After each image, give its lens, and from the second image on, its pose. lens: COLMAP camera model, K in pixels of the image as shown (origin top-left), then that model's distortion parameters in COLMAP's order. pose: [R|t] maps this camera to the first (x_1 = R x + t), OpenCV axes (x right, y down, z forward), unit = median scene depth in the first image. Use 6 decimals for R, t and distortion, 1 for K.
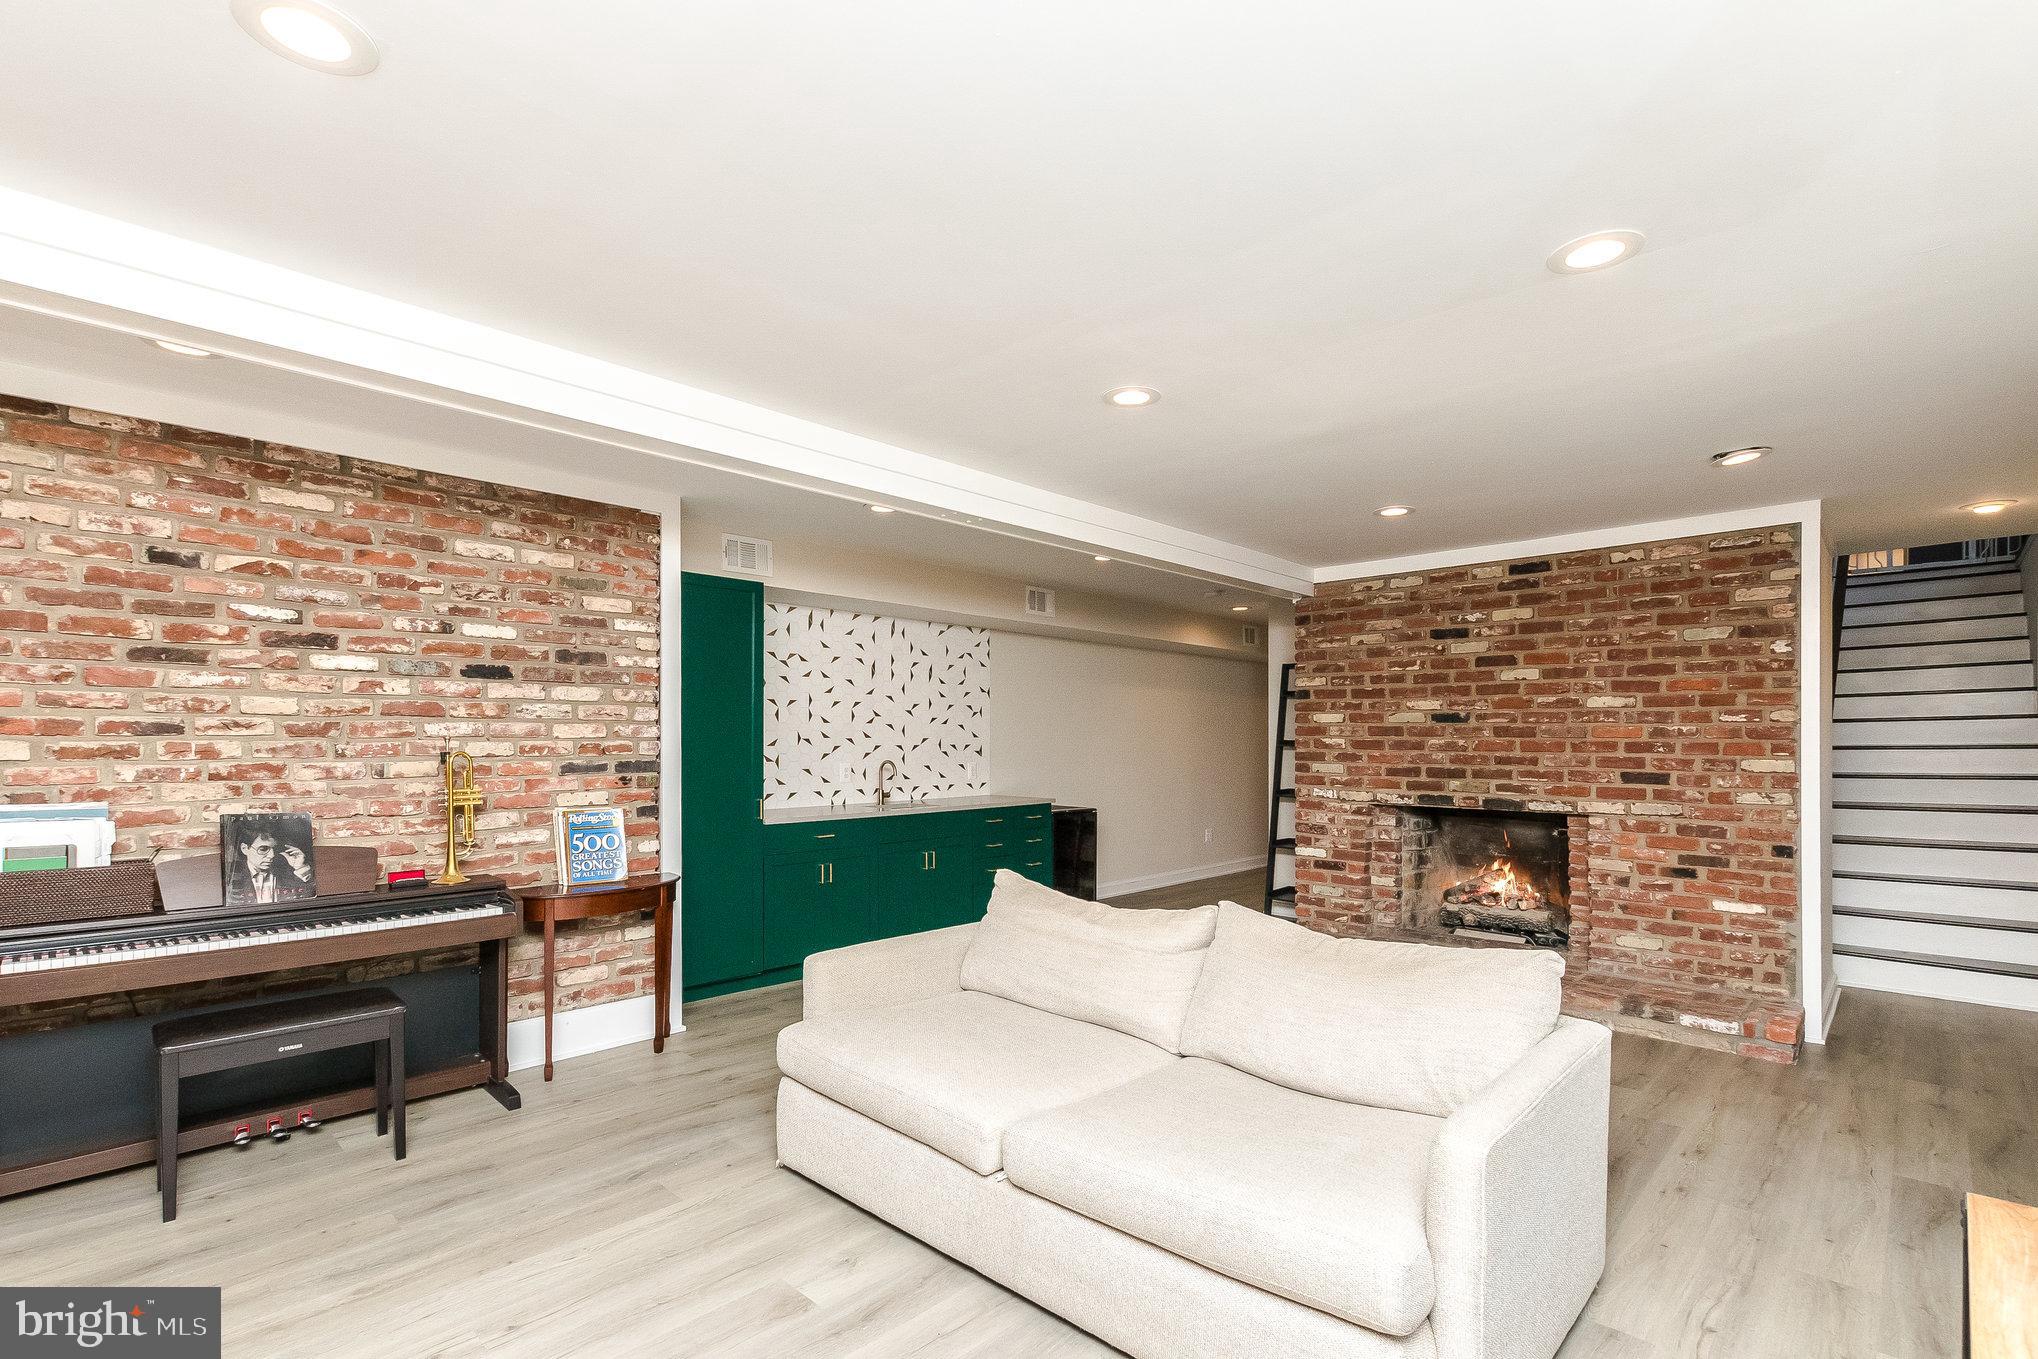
lens RADIAL K [[949.7, 0, 1004.9], [0, 949.7, 729.3], [0, 0, 1]] dist [0.000731, -0.000121]
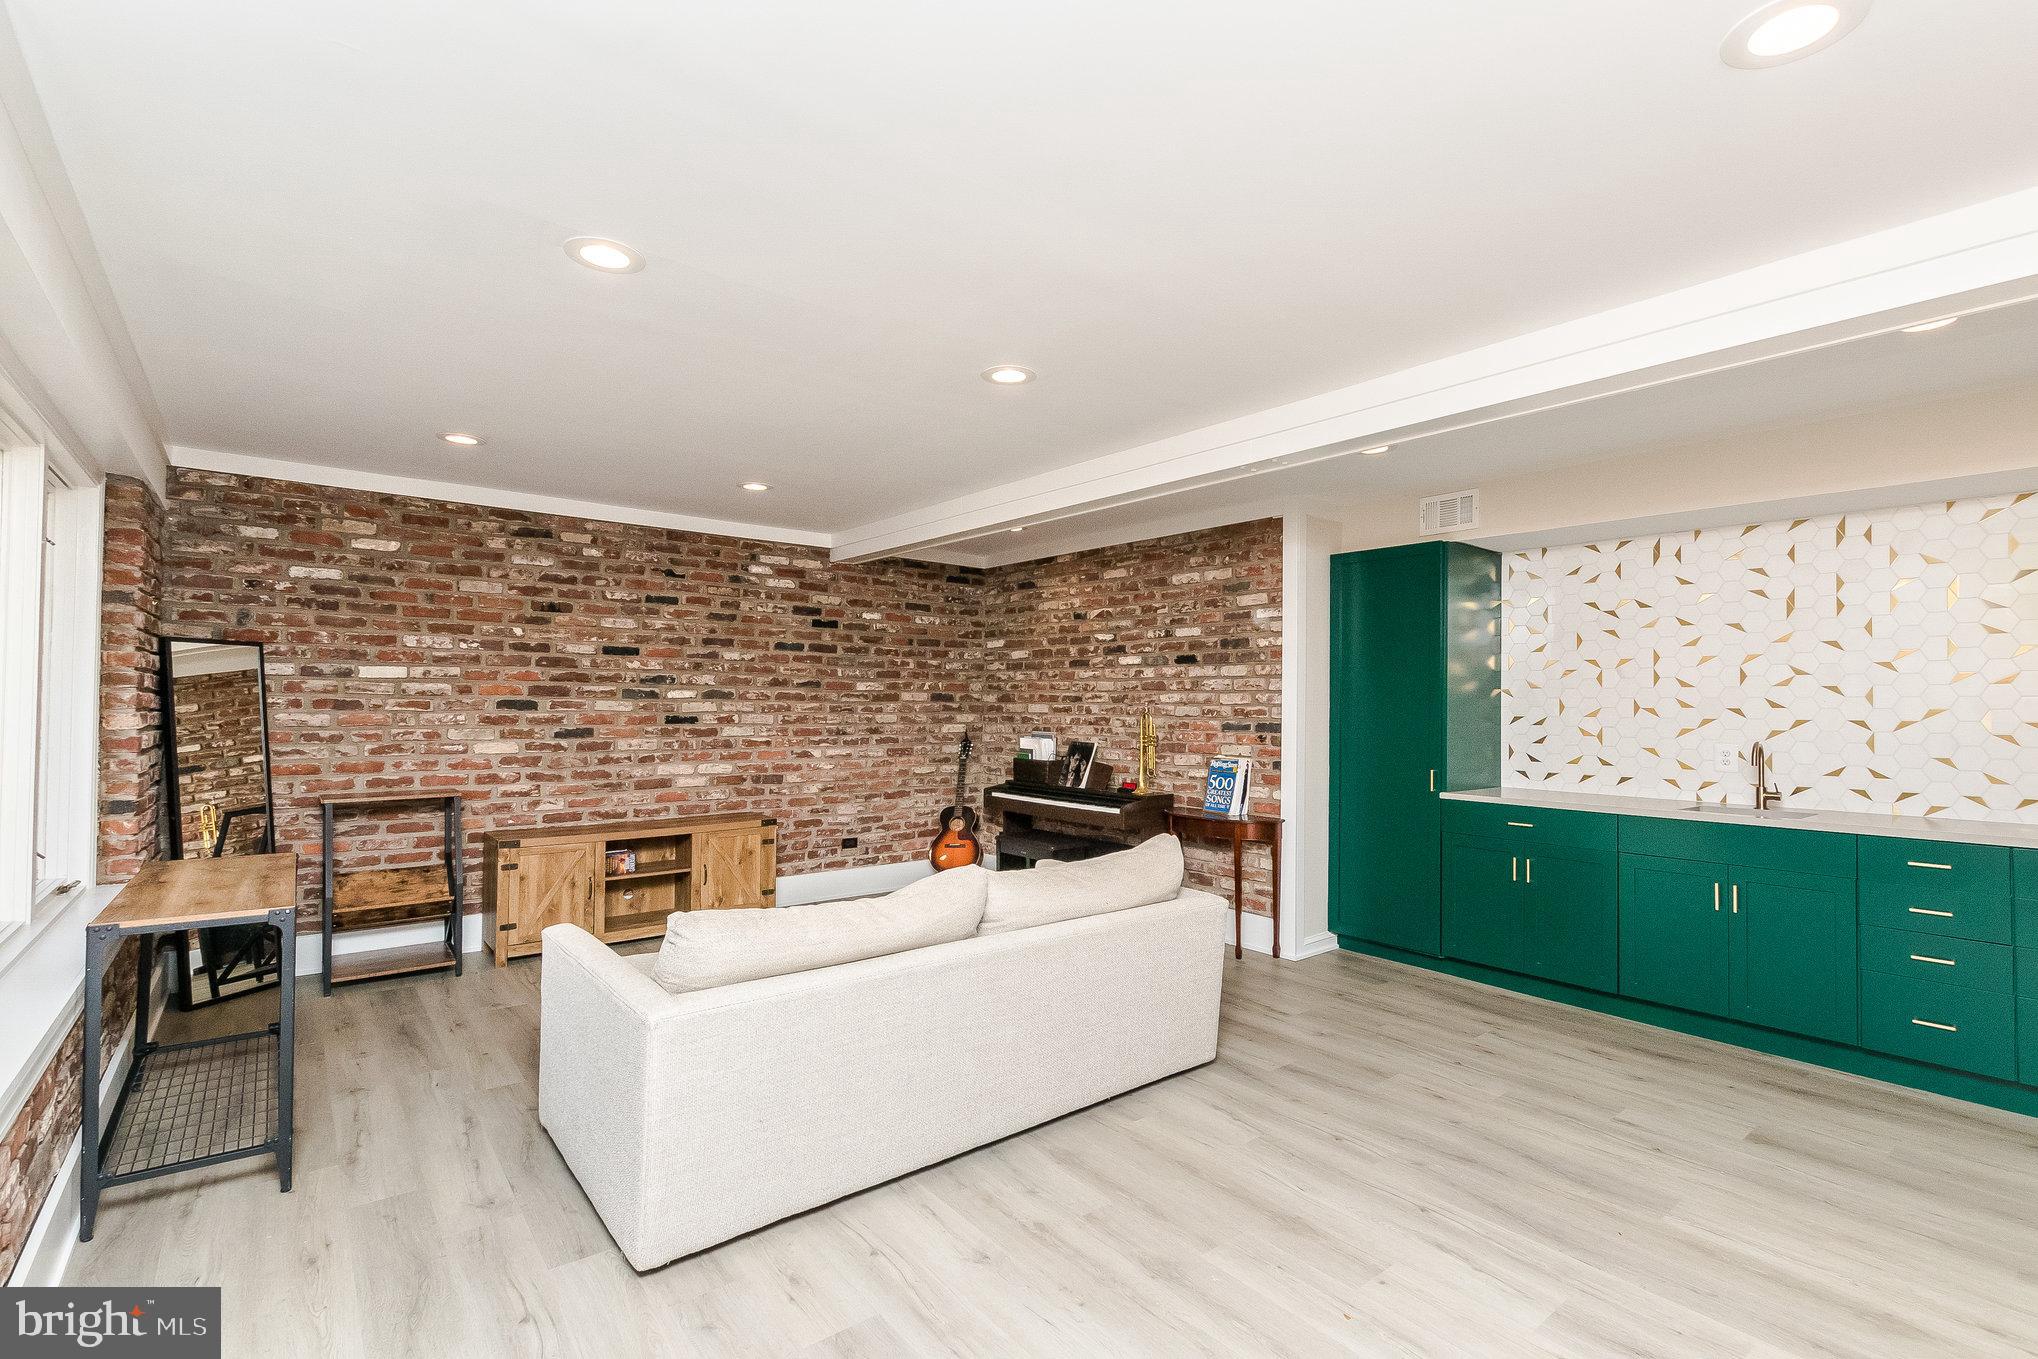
lens RADIAL K [[923.0, 0, 1019.0], [0, 923.0, 692.3], [0, 0, 1]] dist [-0.000226, -0.000151]
pose [[-0.129151, -0.015977, -0.991496, 0.905418], [-0.000685, 0.999871, -0.016023, 0.014127], [0.991625, -0.001391, -0.129145, 0.907259]]
